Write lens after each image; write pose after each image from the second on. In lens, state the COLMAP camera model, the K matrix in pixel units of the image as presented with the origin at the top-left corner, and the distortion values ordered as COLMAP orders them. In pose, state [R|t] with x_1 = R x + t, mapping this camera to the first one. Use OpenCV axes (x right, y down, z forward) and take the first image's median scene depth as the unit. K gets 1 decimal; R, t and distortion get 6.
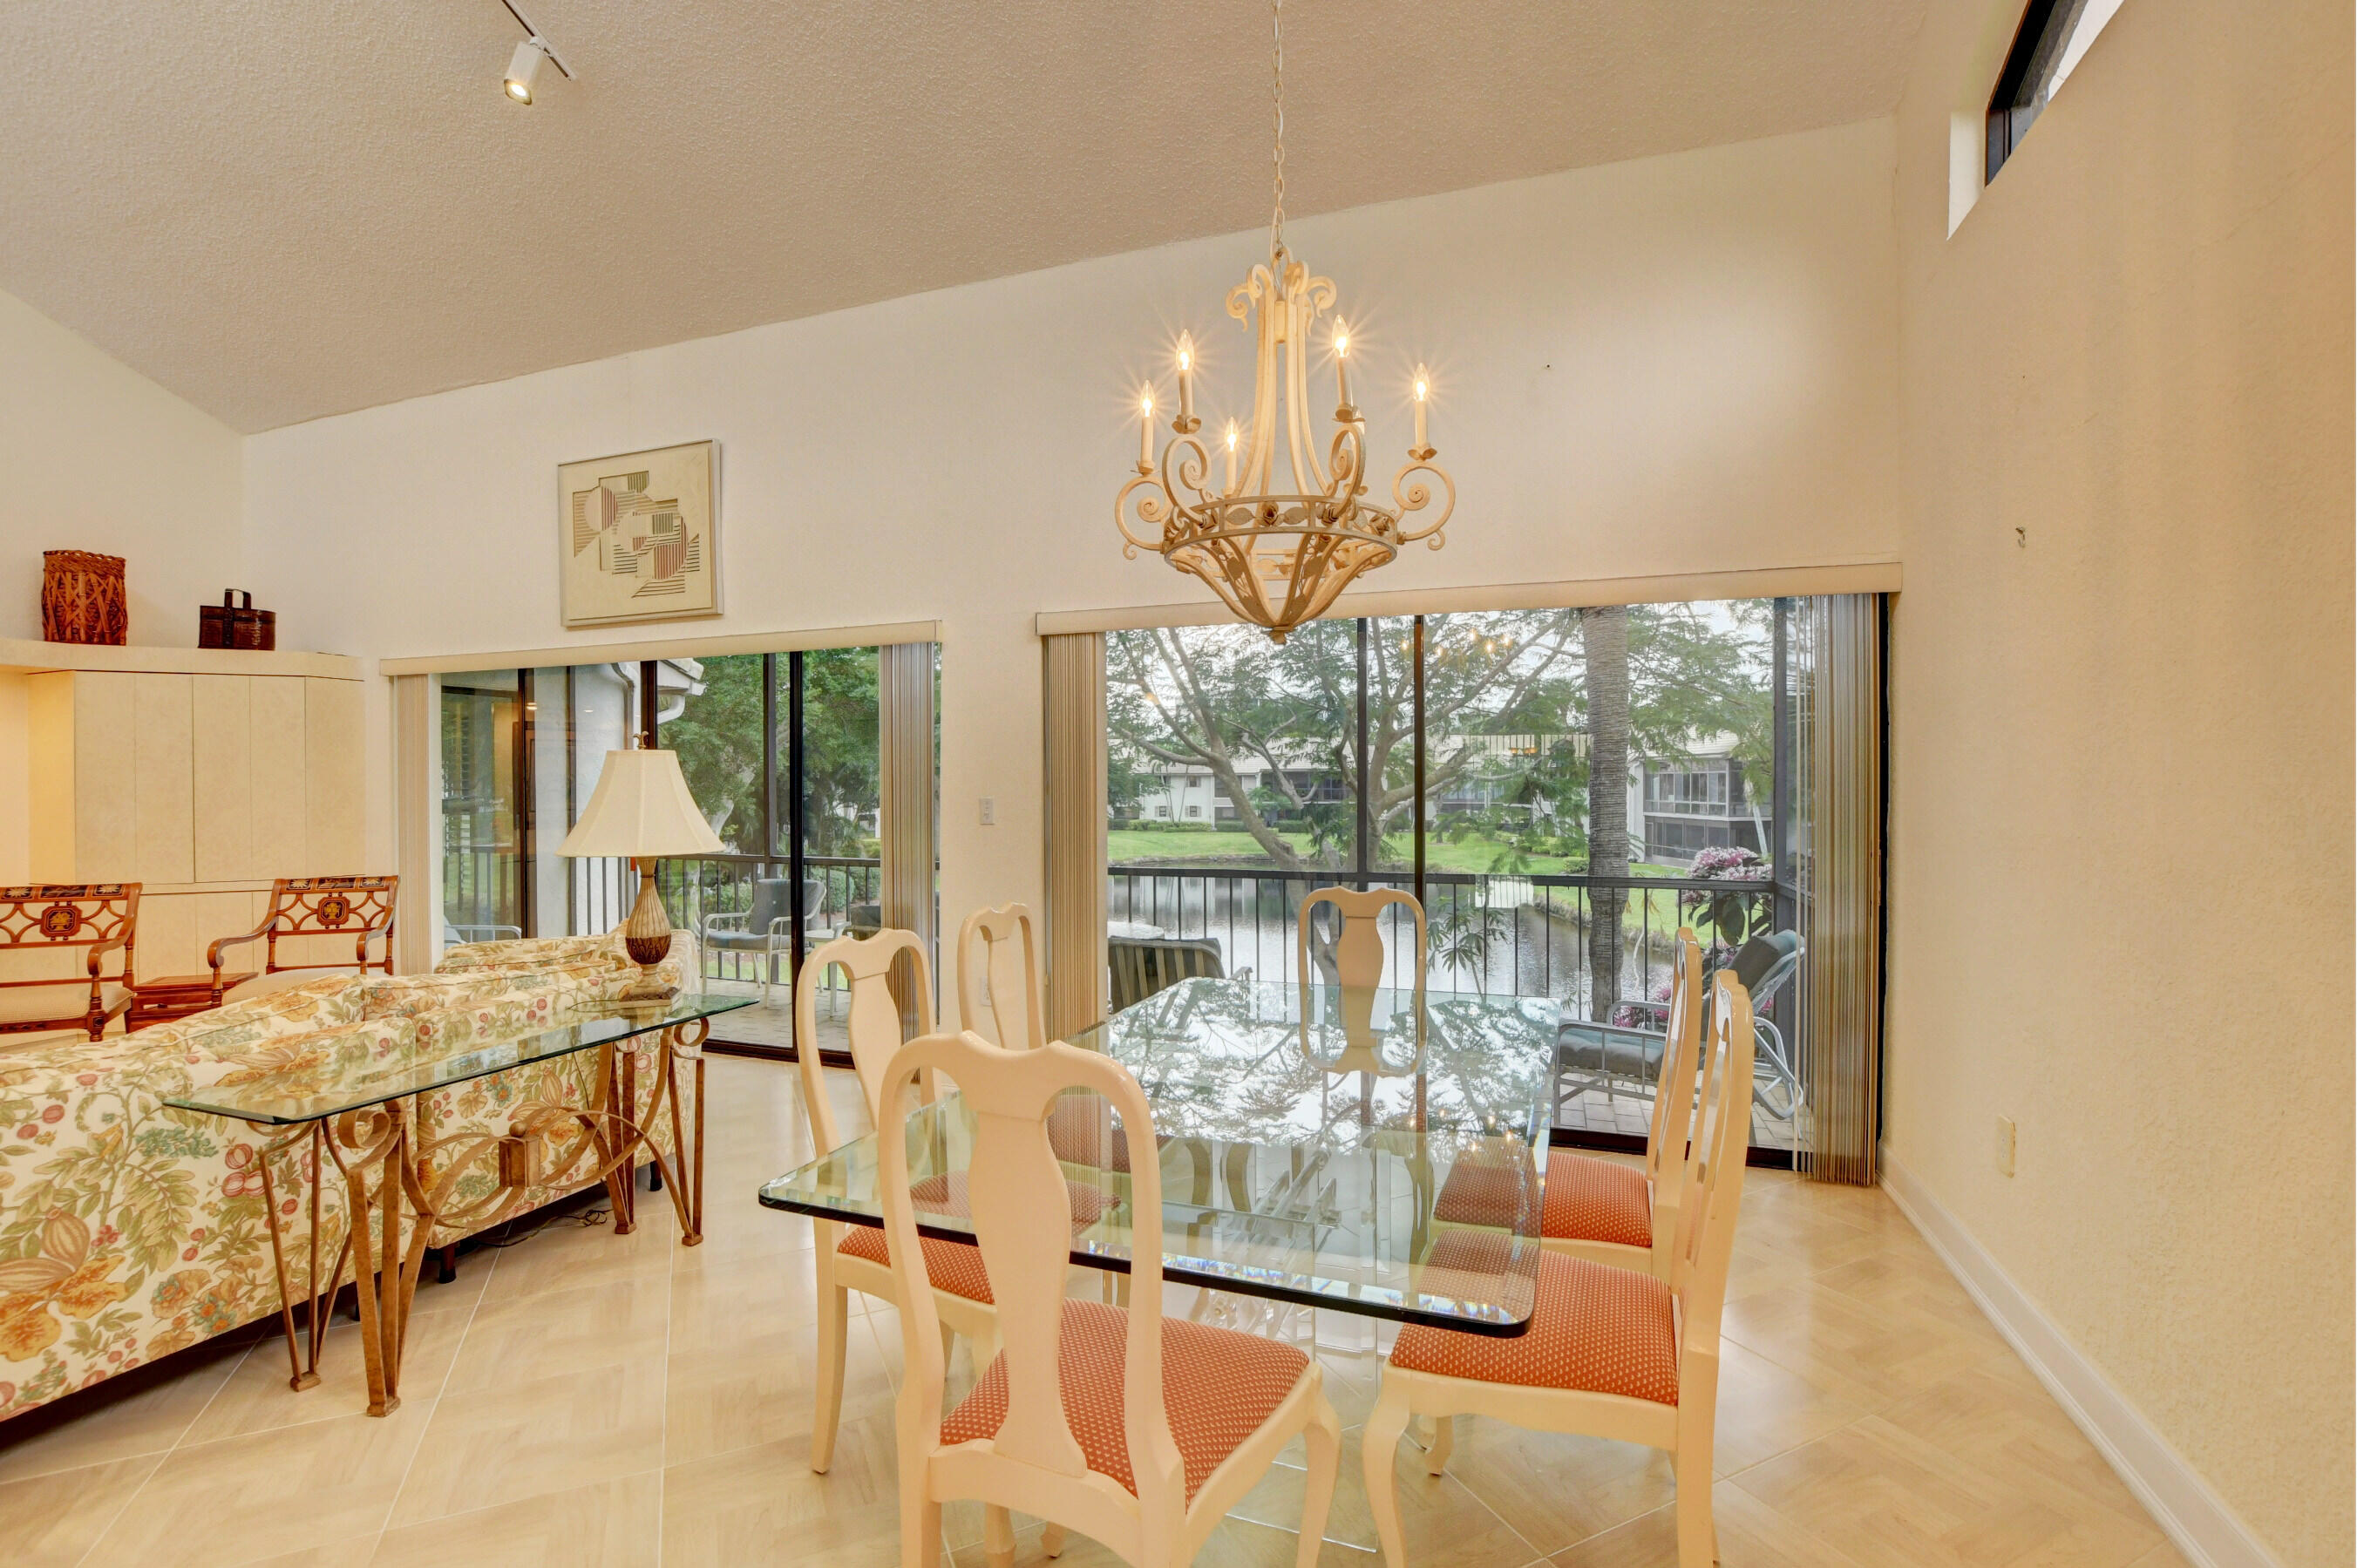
lens RADIAL K [[1034.6, 0, 1168.7], [0, 1034.6, 792.9], [0, 0, 1]] dist [-0.027922, 0.001001]
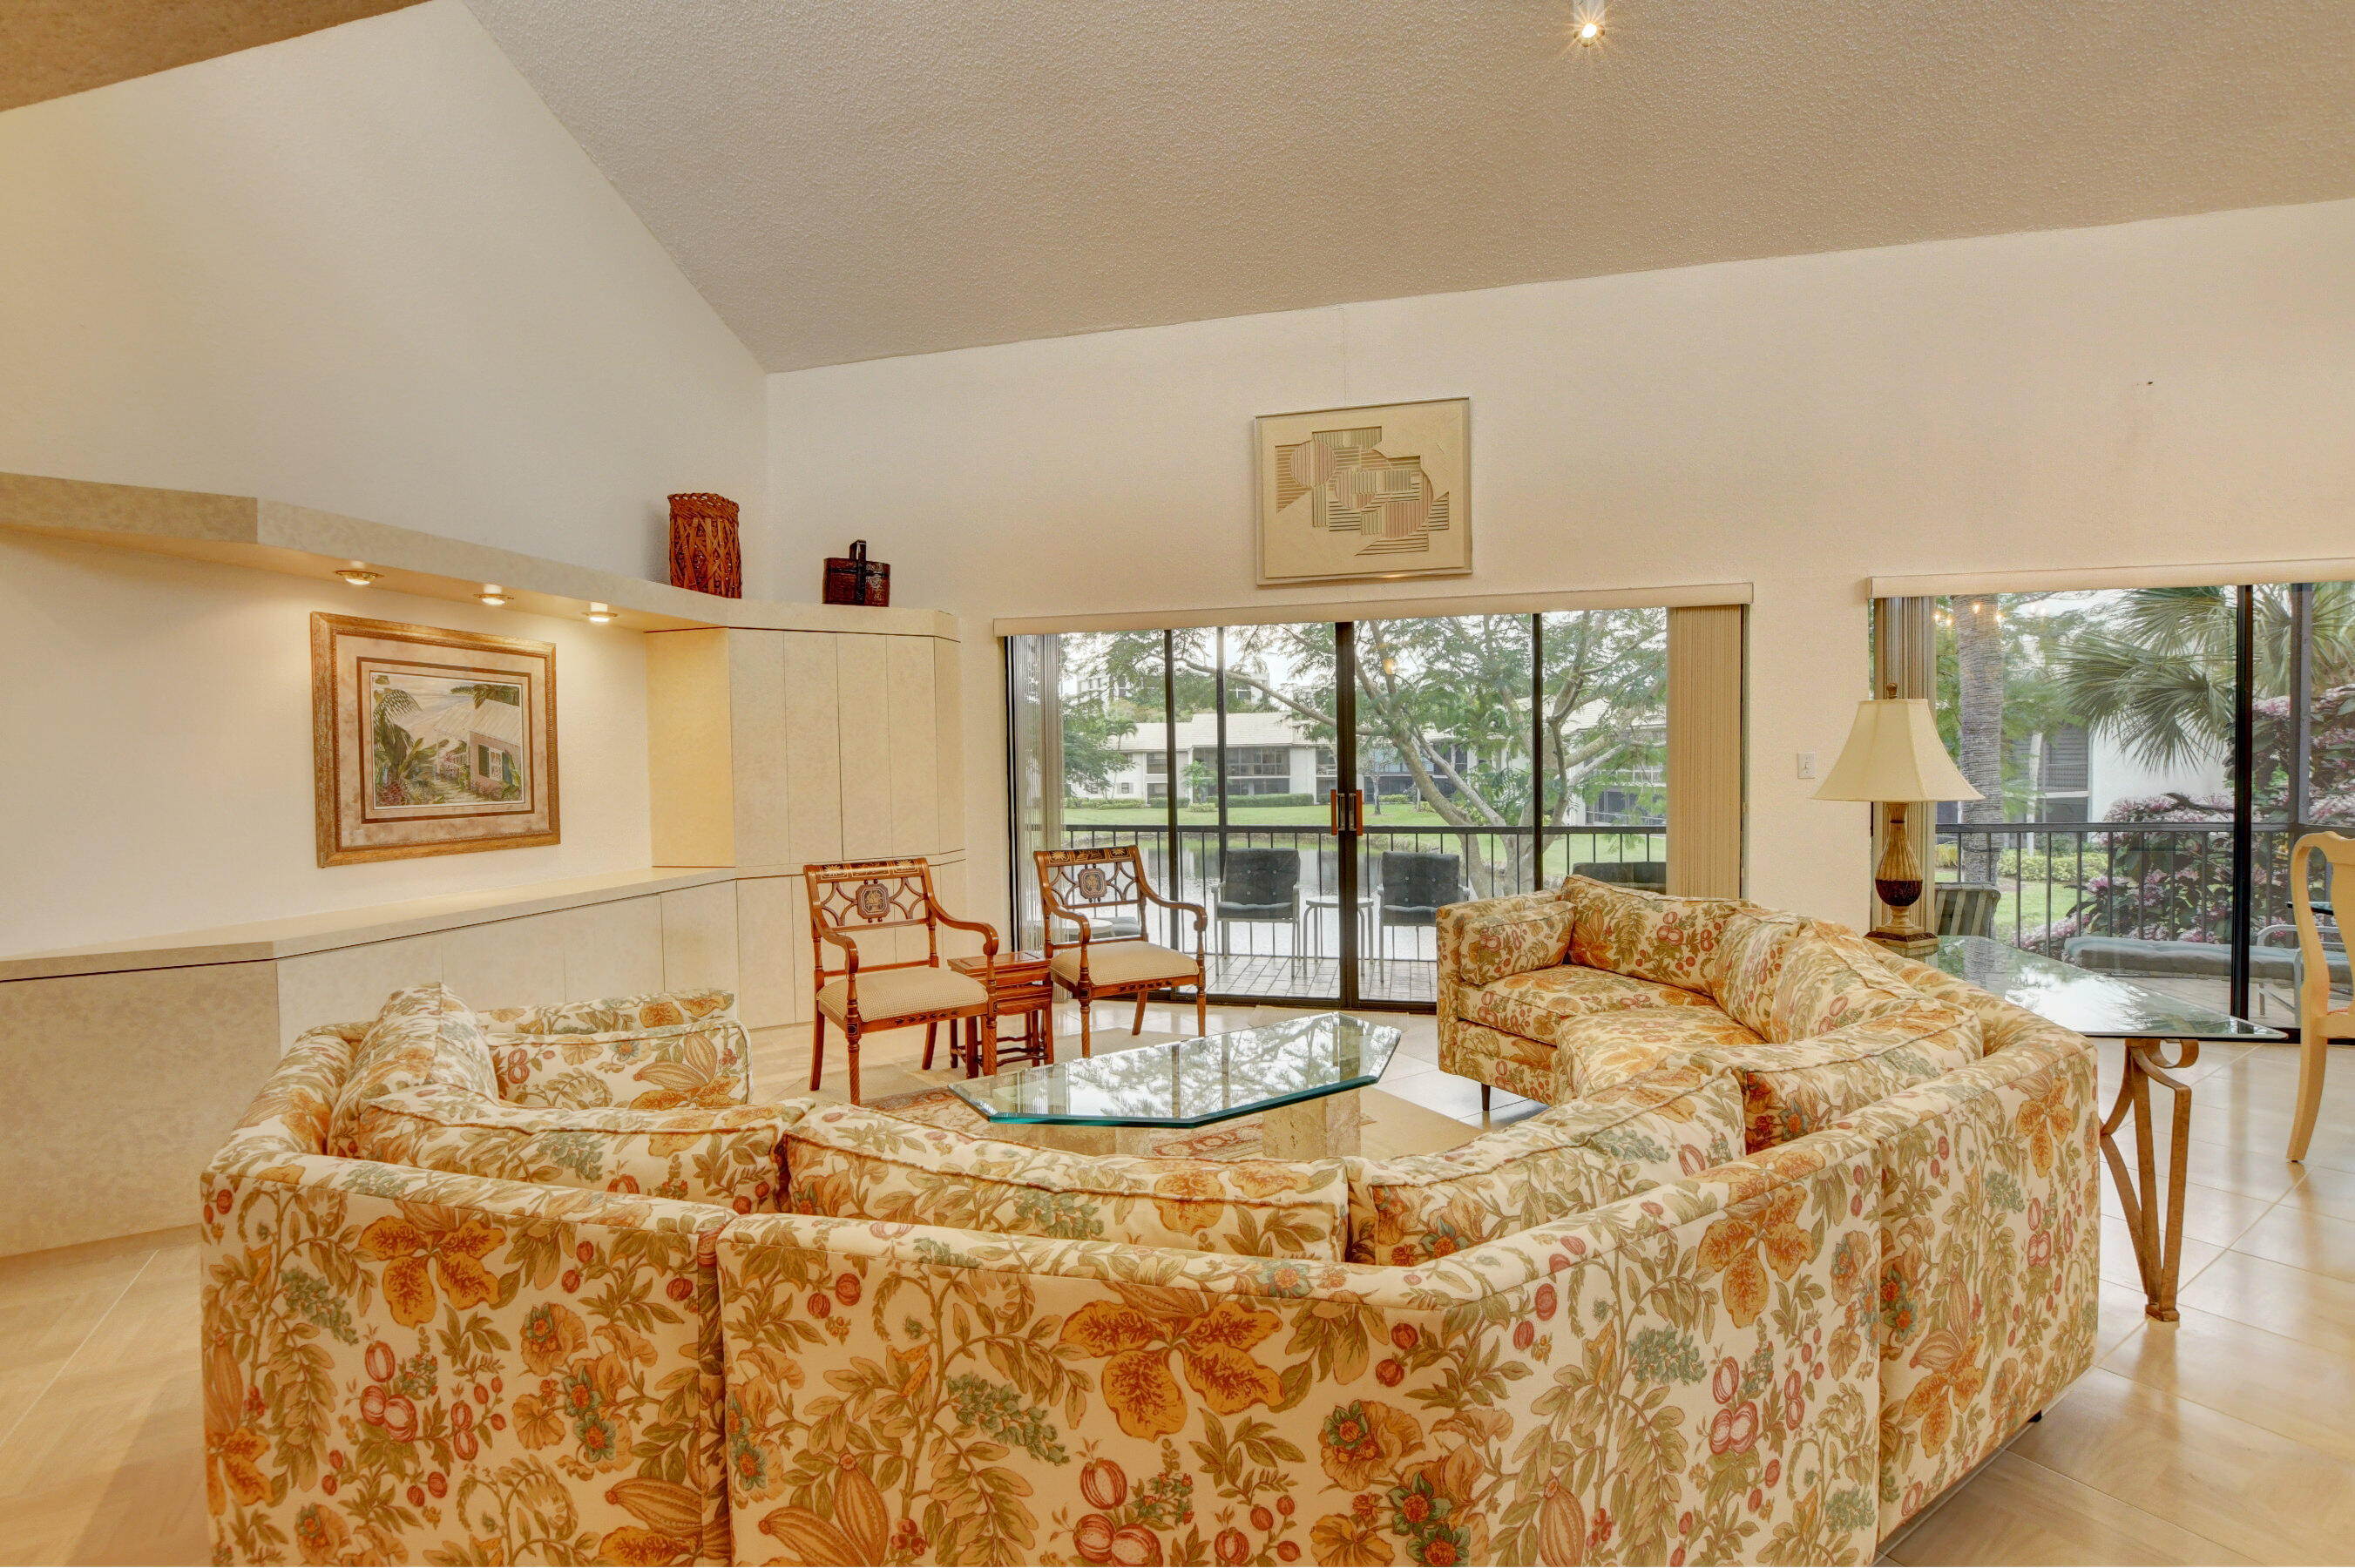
lens RADIAL K [[1033.7, 0, 1167.7], [0, 1033.7, 792.9], [0, 0, 1]] dist [-0.027922, 0.001001]
pose [[0.993203, -0.015861, 0.115313, -0.804117], [0.013352, 0.999658, 0.022497, 0.010317], [-0.115631, -0.020805, 0.993074, 0.040880]]
